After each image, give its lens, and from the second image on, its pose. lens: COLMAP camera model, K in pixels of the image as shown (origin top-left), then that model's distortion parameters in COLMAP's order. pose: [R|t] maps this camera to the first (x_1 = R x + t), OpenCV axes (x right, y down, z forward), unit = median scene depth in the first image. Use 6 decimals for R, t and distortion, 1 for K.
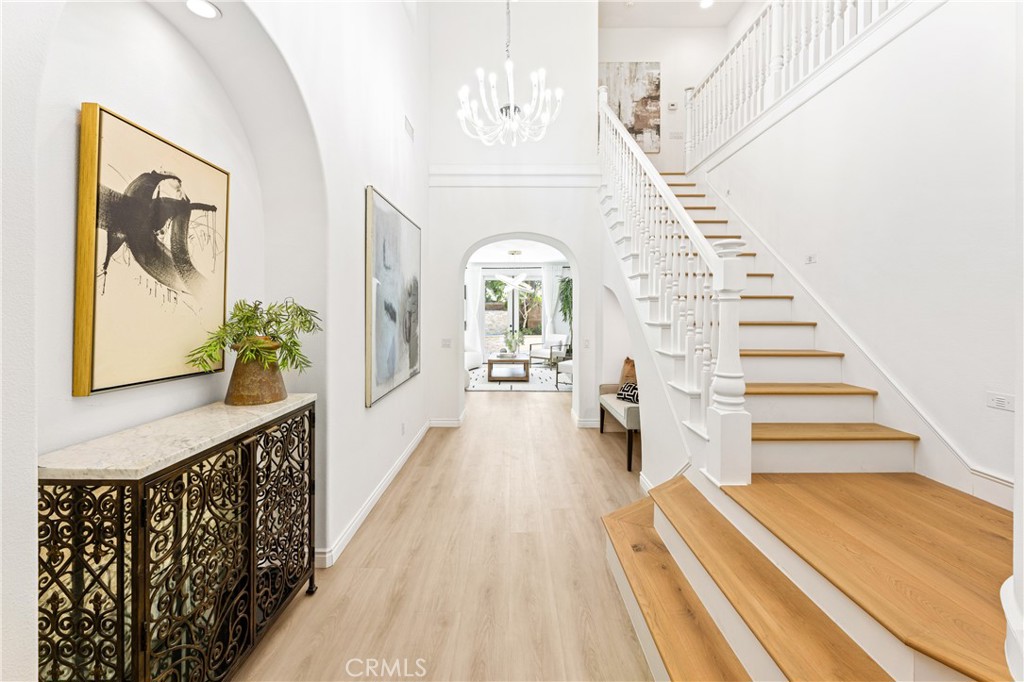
lens RADIAL K [[421.2, 0, 512.7], [0, 421.2, 316.9], [0, 0, 1]] dist [-0.000580, -0.000132]
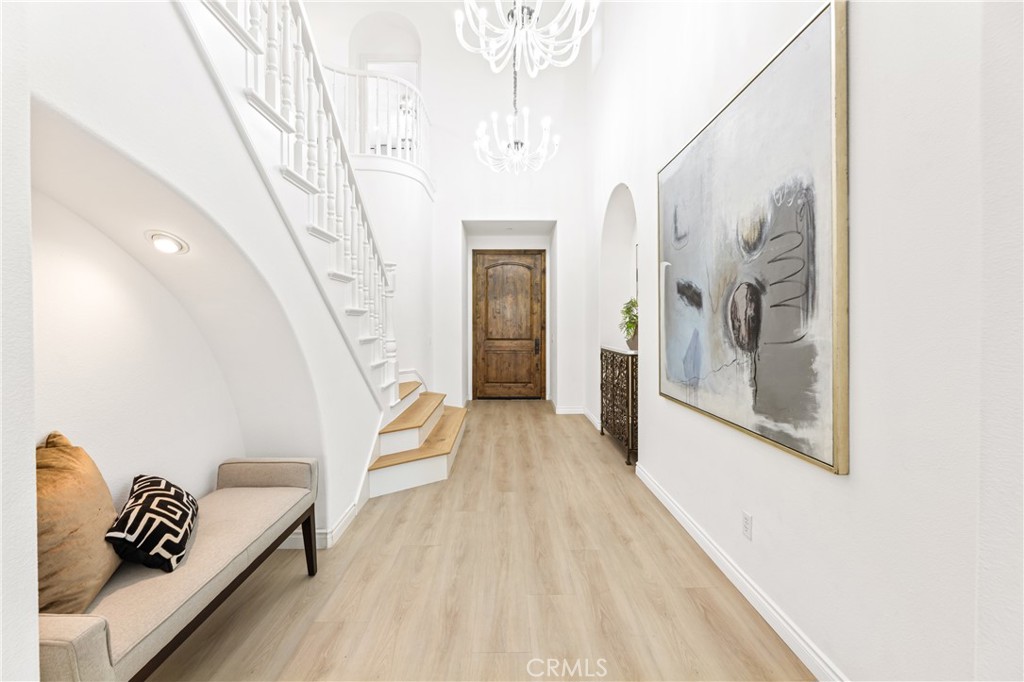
lens RADIAL K [[421.2, 0, 512.7], [0, 421.2, 316.9], [0, 0, 1]] dist [-0.000580, -0.000132]
pose [[-0.999769, 0.004184, -0.021066, 0.023439], [0.004224, 0.999989, -0.001879, 0.026637], [0.021058, -0.001968, -0.999776, 1.693474]]
